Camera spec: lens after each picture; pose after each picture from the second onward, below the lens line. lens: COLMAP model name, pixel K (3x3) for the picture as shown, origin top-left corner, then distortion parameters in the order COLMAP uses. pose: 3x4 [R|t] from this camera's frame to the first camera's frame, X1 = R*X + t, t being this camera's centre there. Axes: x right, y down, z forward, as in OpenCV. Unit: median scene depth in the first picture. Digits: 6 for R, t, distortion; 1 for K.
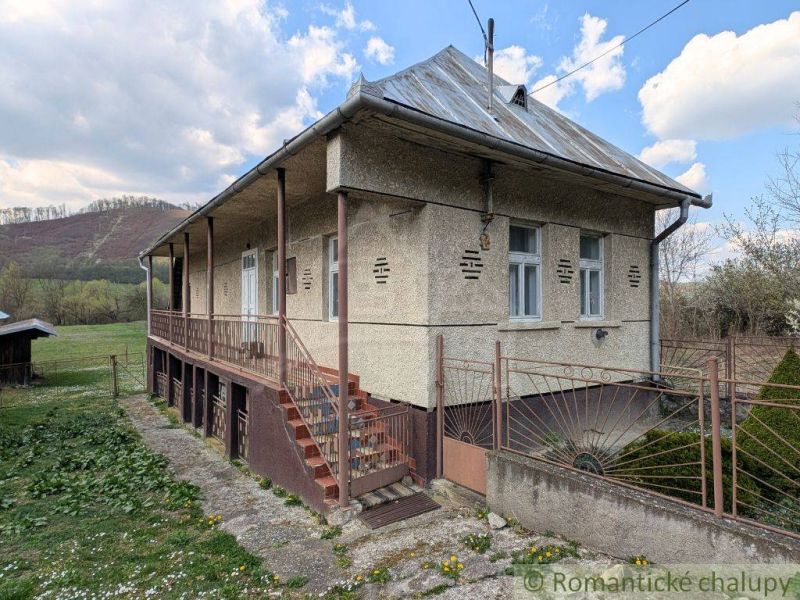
lens RADIAL K [[467.7, 0, 400.8], [0, 467.7, 299.3], [0, 0, 1]] dist [0.008728, -0.004506]
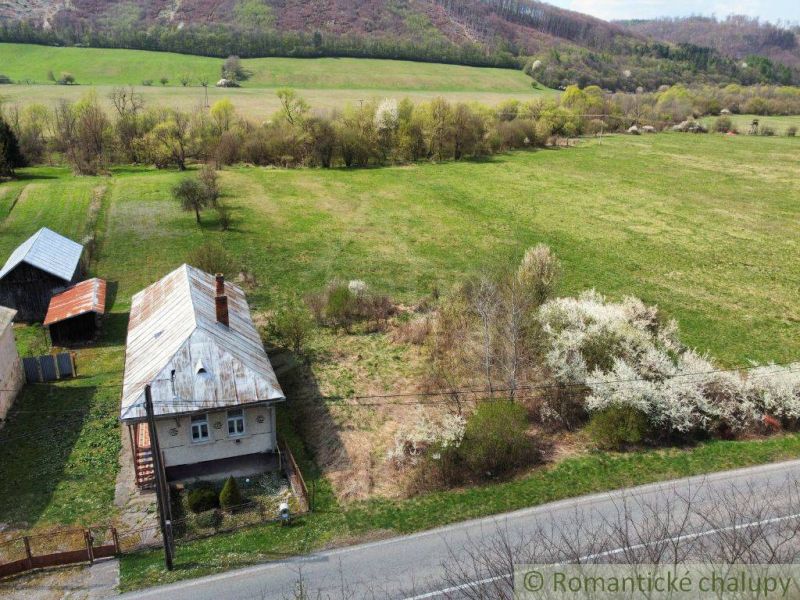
lens RADIAL K [[613.6, 0, 400.0], [0, 613.6, 297.3], [0, 0, 1]] dist [-0.008722, -0.004605]
pose [[0.965643, 0.114820, -0.233131, 2.378557], [-0.026171, 0.935504, 0.352347, -2.325326], [0.258551, -0.334140, 0.906367, -2.069498]]
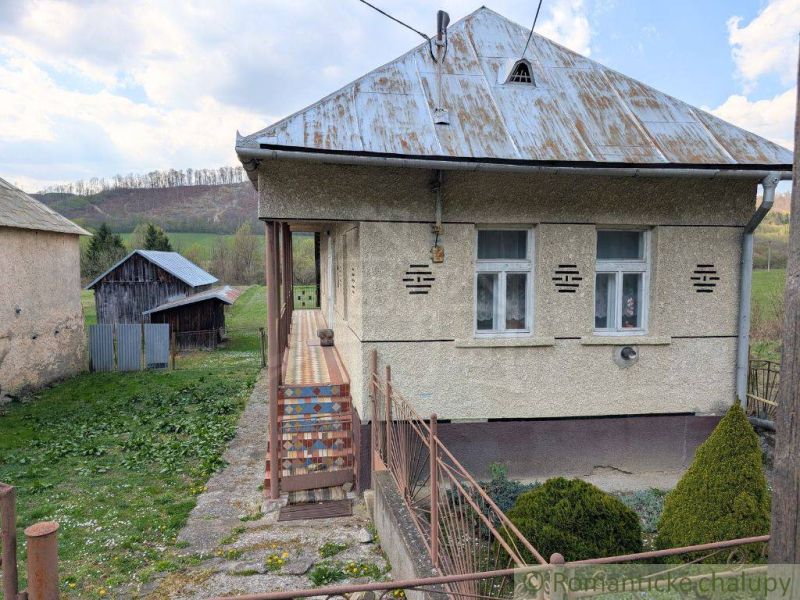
lens RADIAL K [[576.8, 0, 393.7], [0, 576.8, 293.4], [0, 0, 1]] dist [0.028741, -0.033911]
pose [[0.898247, 0.025220, -0.438766, 0.541524], [0.005635, 0.997609, 0.068877, -0.109418], [0.439455, -0.064341, 0.895958, -0.076084]]
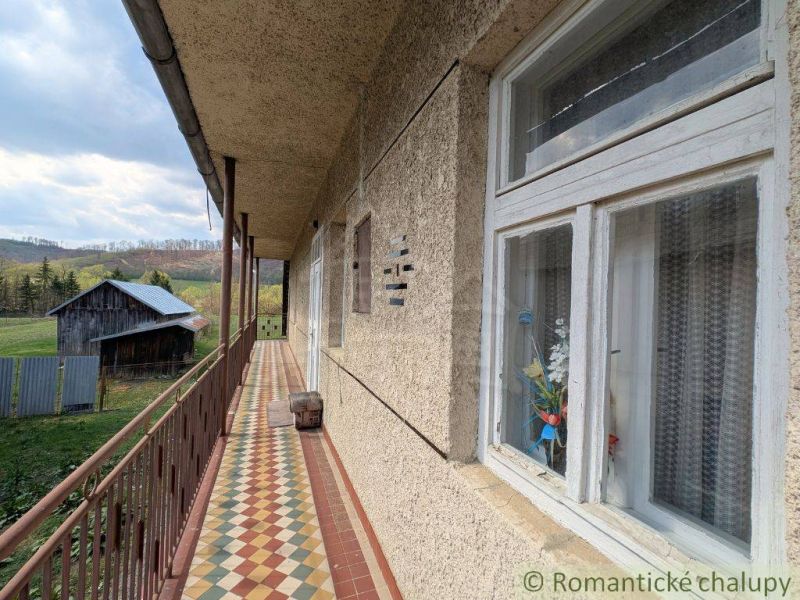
lens RADIAL K [[340.1, 0, 405.4], [0, 340.1, 296.2], [0, 0, 1]] dist [0.001327, -0.000191]
pose [[0.972360, 0.022805, -0.232372, -0.174742], [-0.026827, 0.999540, -0.014162, -0.029438], [0.231942, 0.020004, 0.972524, 0.960421]]
